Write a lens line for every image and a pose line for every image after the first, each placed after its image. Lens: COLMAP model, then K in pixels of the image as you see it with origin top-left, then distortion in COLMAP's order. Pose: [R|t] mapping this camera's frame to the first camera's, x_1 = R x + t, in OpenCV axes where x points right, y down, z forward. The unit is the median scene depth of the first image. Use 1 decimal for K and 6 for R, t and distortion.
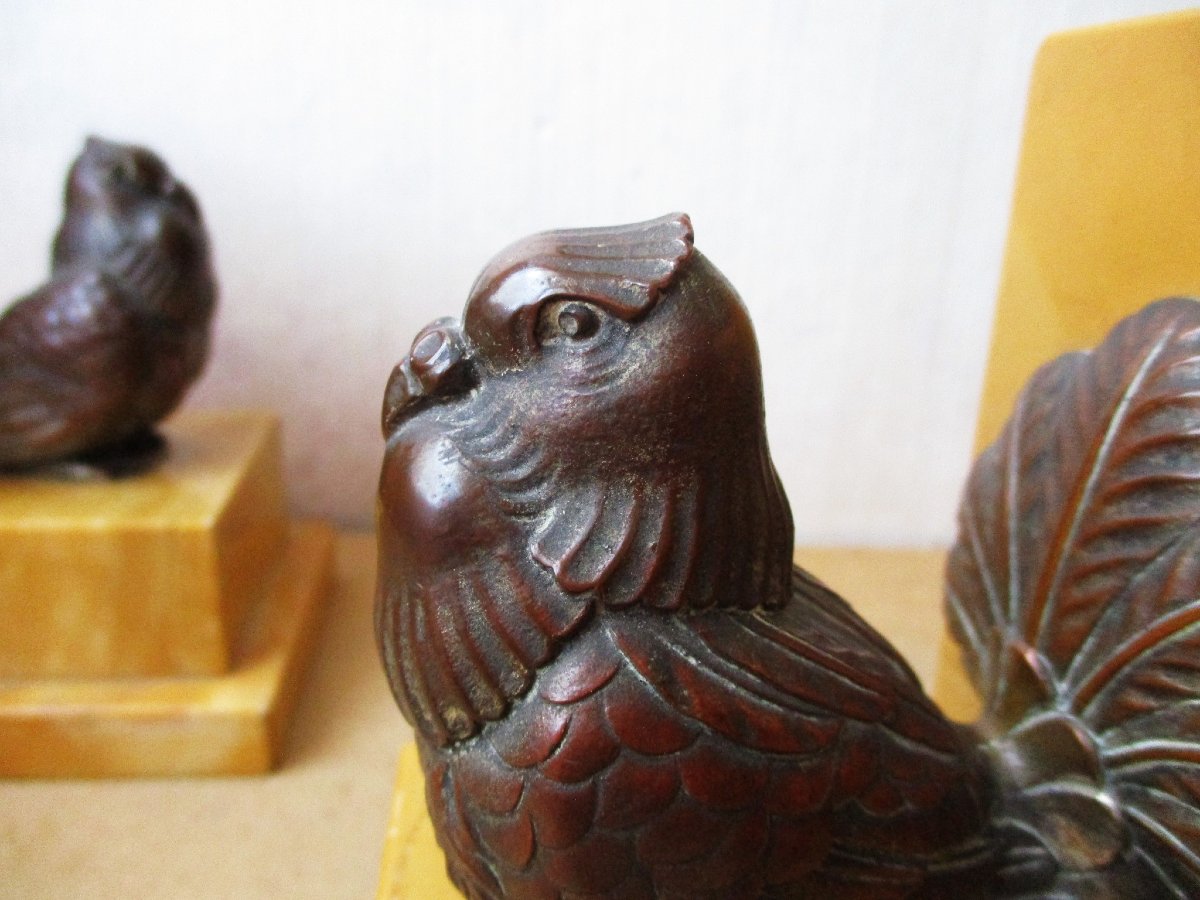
lens RADIAL K [[1009.0, 0, 597.3], [0, 1009.0, 416.0], [0, 0, 1]] dist [-0.023048, -0.003095]
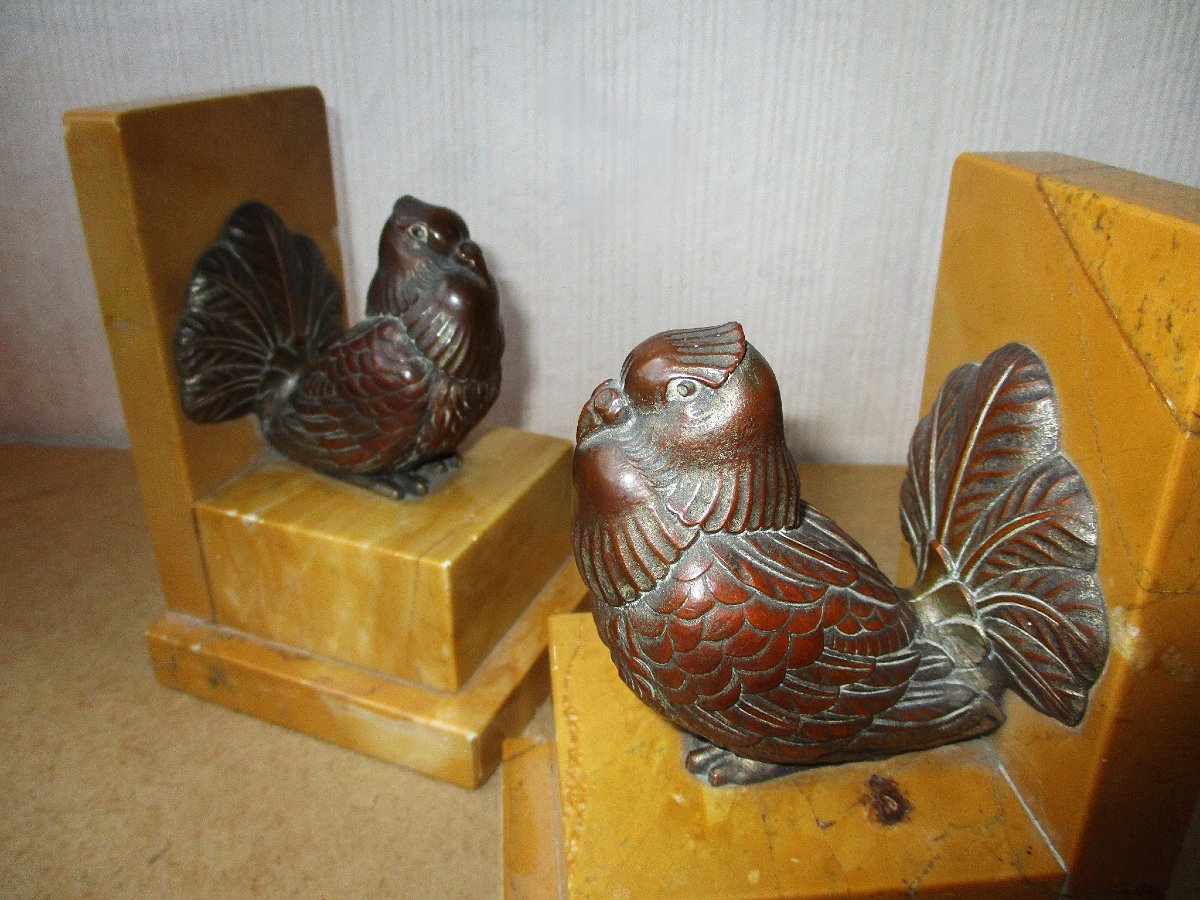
lens RADIAL K [[980.6, 0, 616.0], [0, 980.6, 428.4], [0, 0, 1]] dist [-0.031006, 0.006410]
pose [[0.999432, -0.033410, -0.004406, -0.139753], [0.033690, 0.993656, 0.107294, -0.209023], [0.000793, -0.107382, 0.994218, -0.823583]]
